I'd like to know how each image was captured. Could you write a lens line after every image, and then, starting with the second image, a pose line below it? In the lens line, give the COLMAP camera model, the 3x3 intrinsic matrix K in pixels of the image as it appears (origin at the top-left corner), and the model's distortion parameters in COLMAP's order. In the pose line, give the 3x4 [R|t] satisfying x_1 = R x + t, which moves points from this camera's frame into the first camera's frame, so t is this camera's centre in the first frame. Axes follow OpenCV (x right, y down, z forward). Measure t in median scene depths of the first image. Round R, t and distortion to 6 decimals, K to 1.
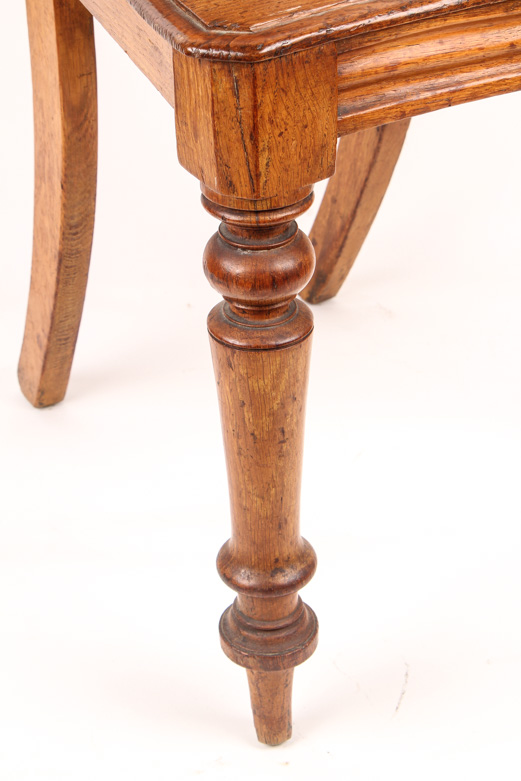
lens RADIAL K [[1887.2, 0, 260.5], [0, 1887.2, 390.5], [0, 0, 1]] dist [0.086902, 0.236686]
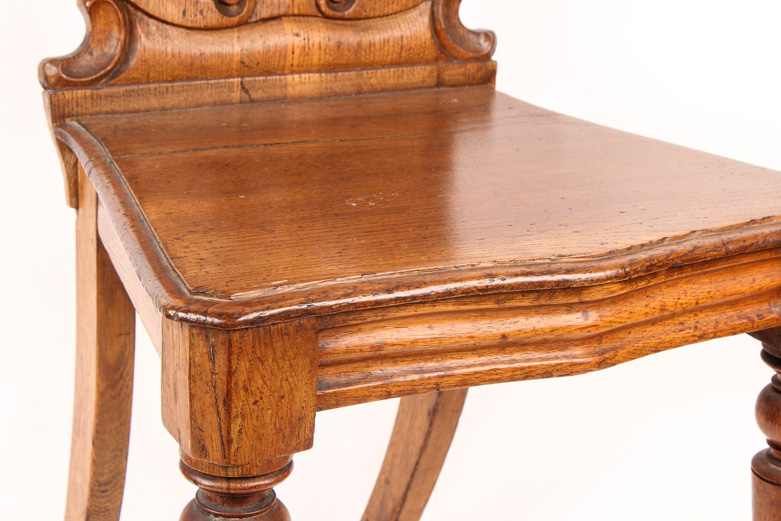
lens RADIAL K [[1887.2, 0, 390.5], [0, 1887.2, 260.5], [0, 0, 1]] dist [0.086902, 0.236686]
pose [[0.995754, 0.080507, -0.044646, 0.116540], [-0.088298, 0.972435, -0.215809, 0.000836], [0.026041, 0.218835, 0.975414, 0.009436]]
